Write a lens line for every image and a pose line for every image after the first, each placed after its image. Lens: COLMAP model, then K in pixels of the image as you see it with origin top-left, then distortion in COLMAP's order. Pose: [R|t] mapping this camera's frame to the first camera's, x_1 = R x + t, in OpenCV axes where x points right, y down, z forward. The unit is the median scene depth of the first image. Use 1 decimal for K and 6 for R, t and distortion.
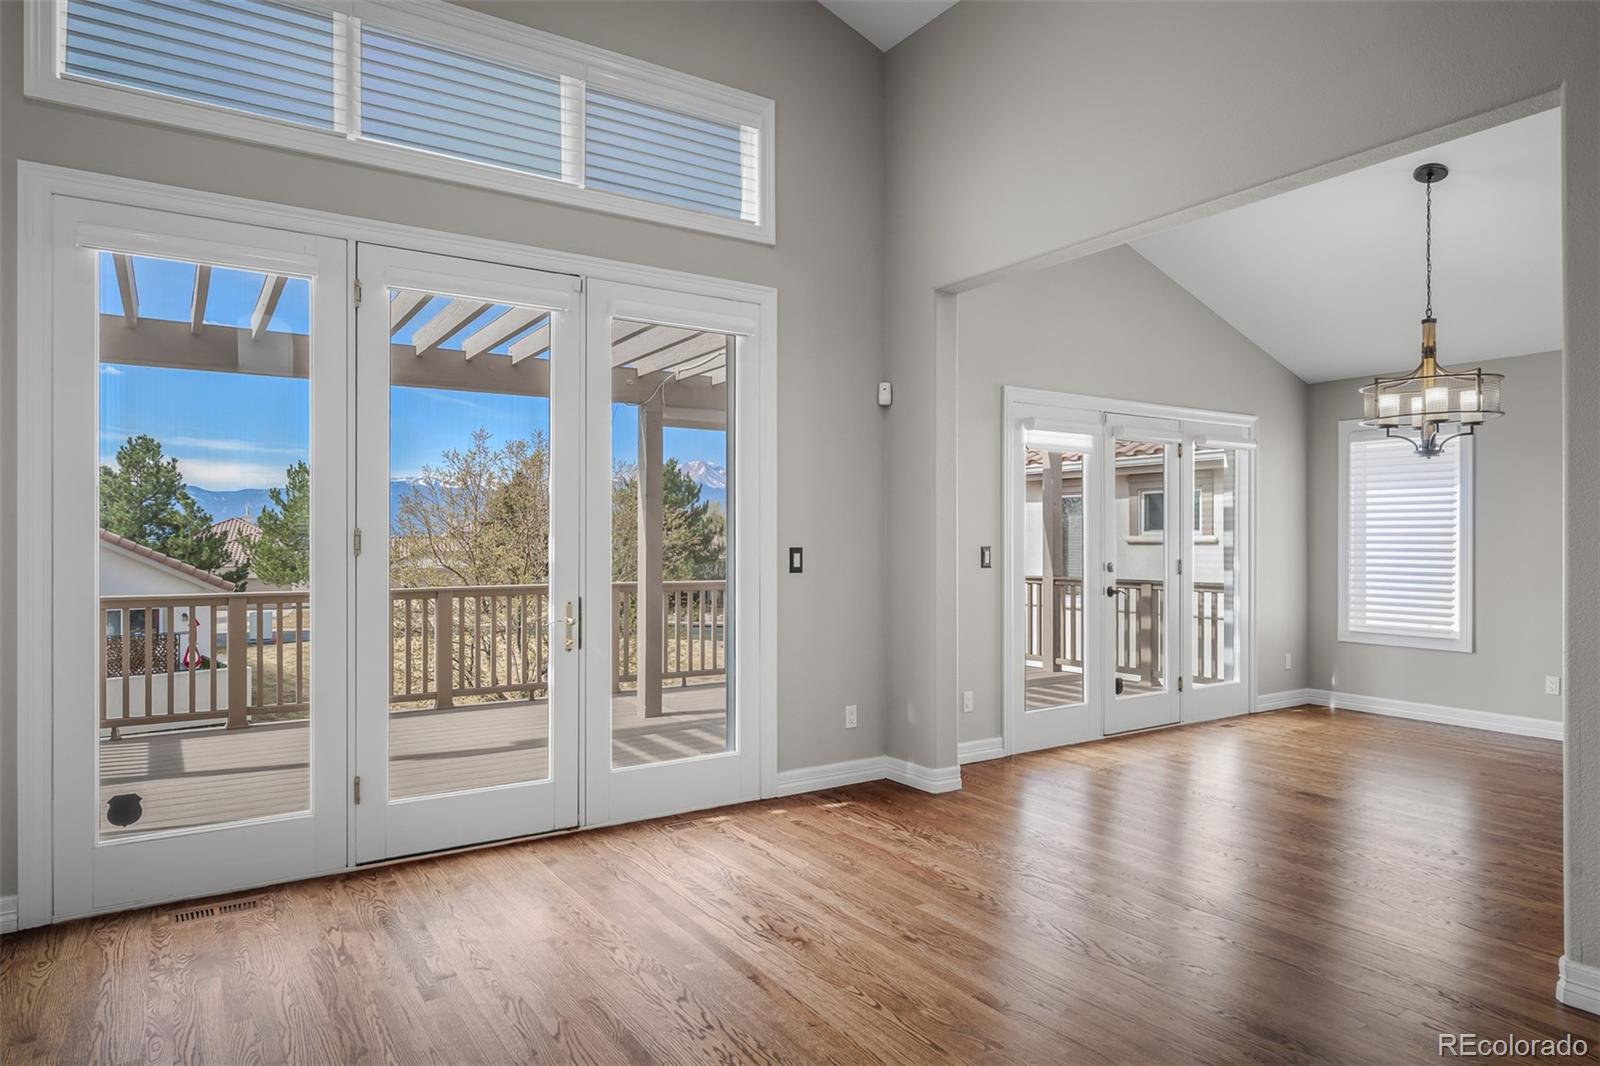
lens RADIAL K [[949.9, 0, 800.0], [0, 949.9, 533.0], [0, 0, 1]] dist [-0.001433, 0.000579]
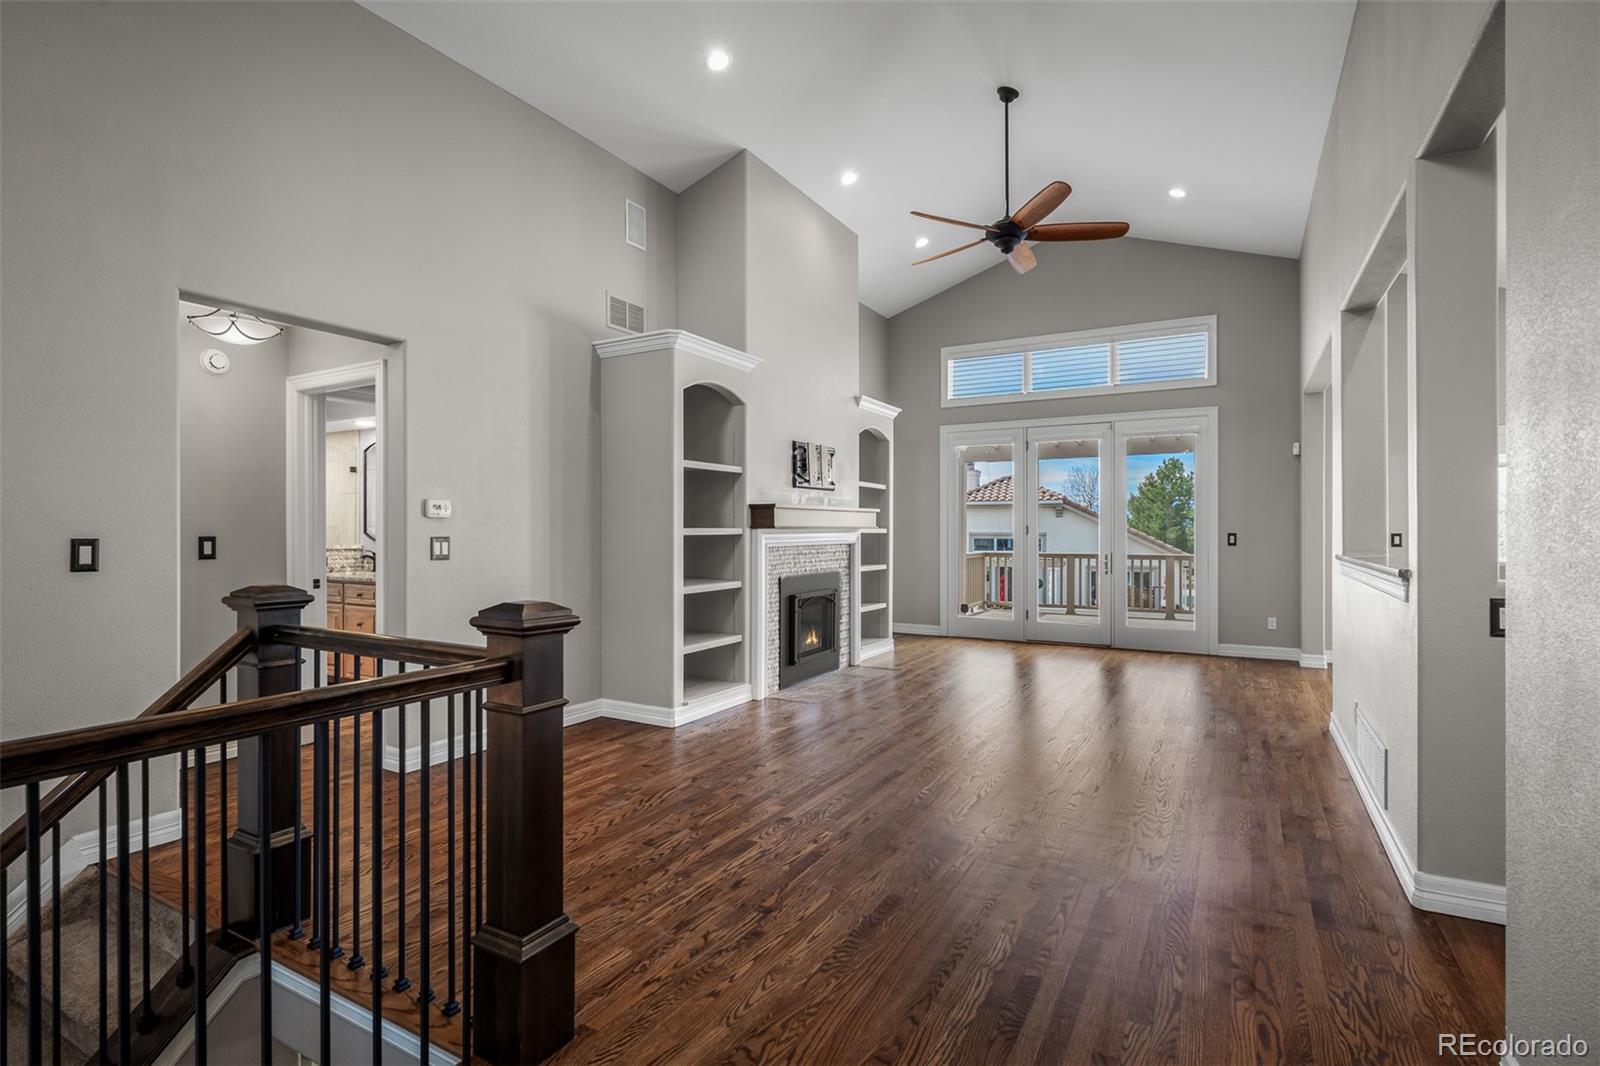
lens RADIAL K [[781.0, 0, 797.8], [0, 781.0, 528.2], [0, 0, 1]] dist [-0.000680, 0.000130]
pose [[0.451331, -0.000207, -0.892357, 0.906403], [0.006416, 0.999975, 0.003013, -0.005262], [0.892334, -0.007085, 0.451321, -0.480706]]
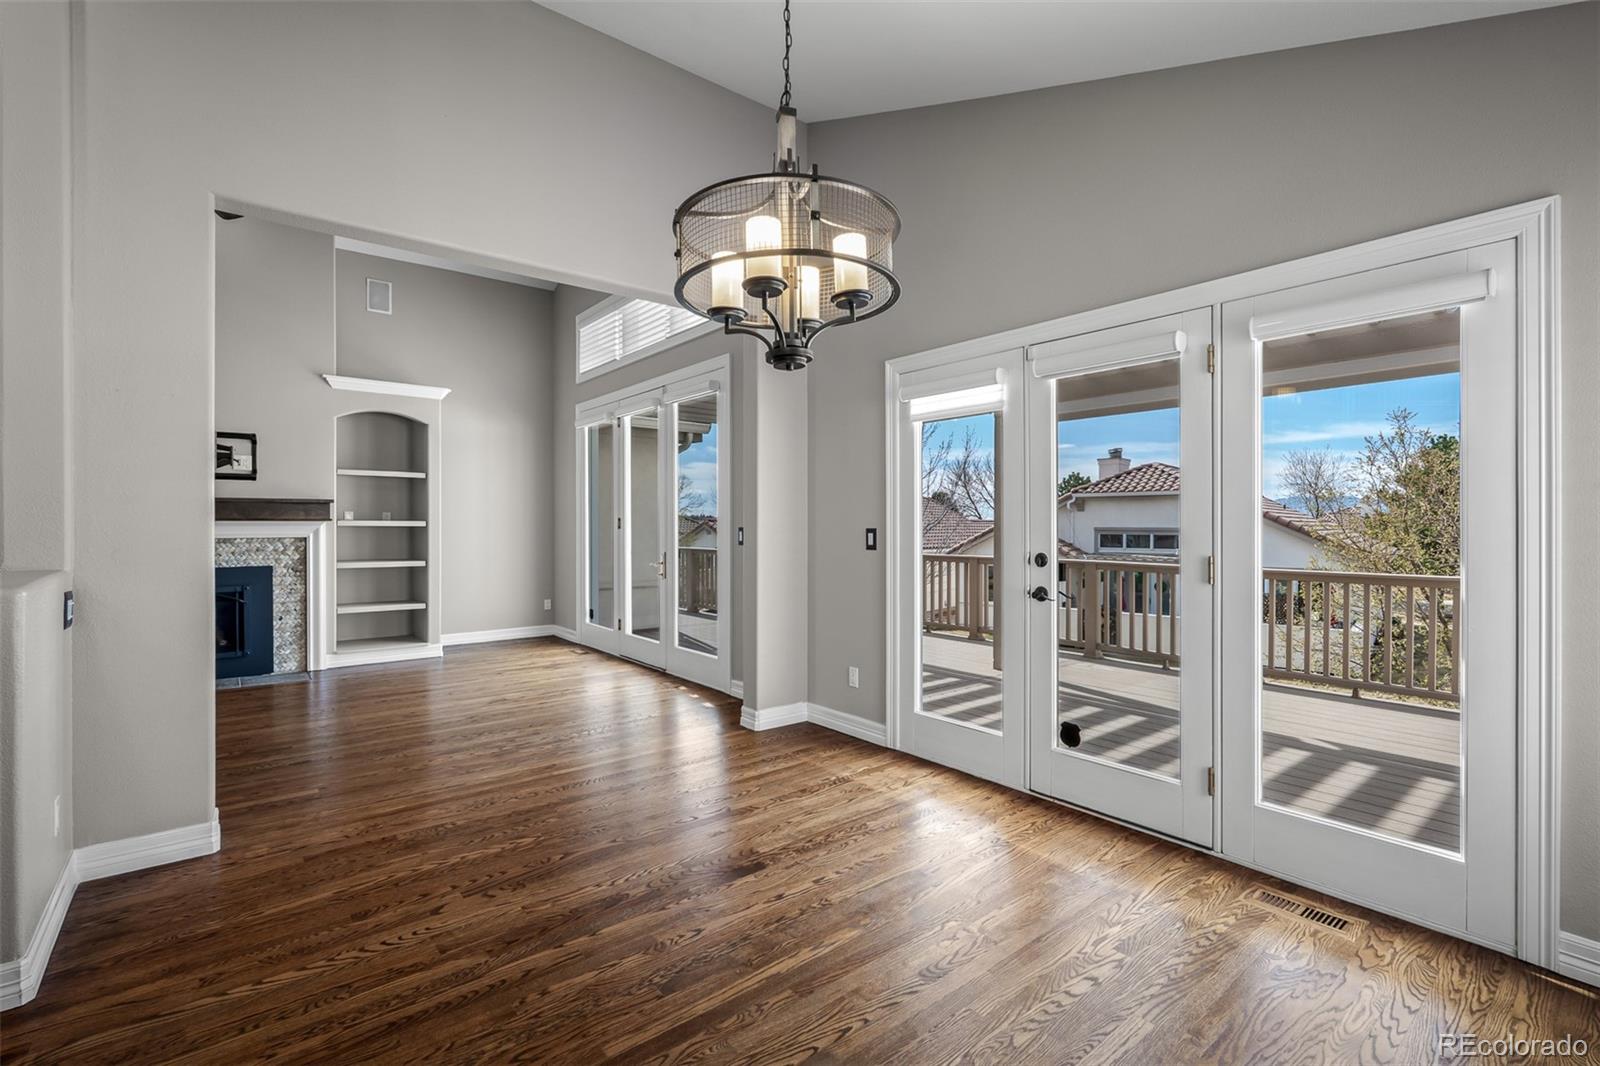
lens RADIAL K [[718.4, 0, 795.8], [0, 718.4, 526.3], [0, 0, 1]] dist [-0.001767, -0.000057]
pose [[0.085155, 0.002800, -0.996364, 0.938294], [0.007180, 0.999968, 0.003424, 0.008924], [0.996342, -0.007446, 0.085132, 0.853807]]
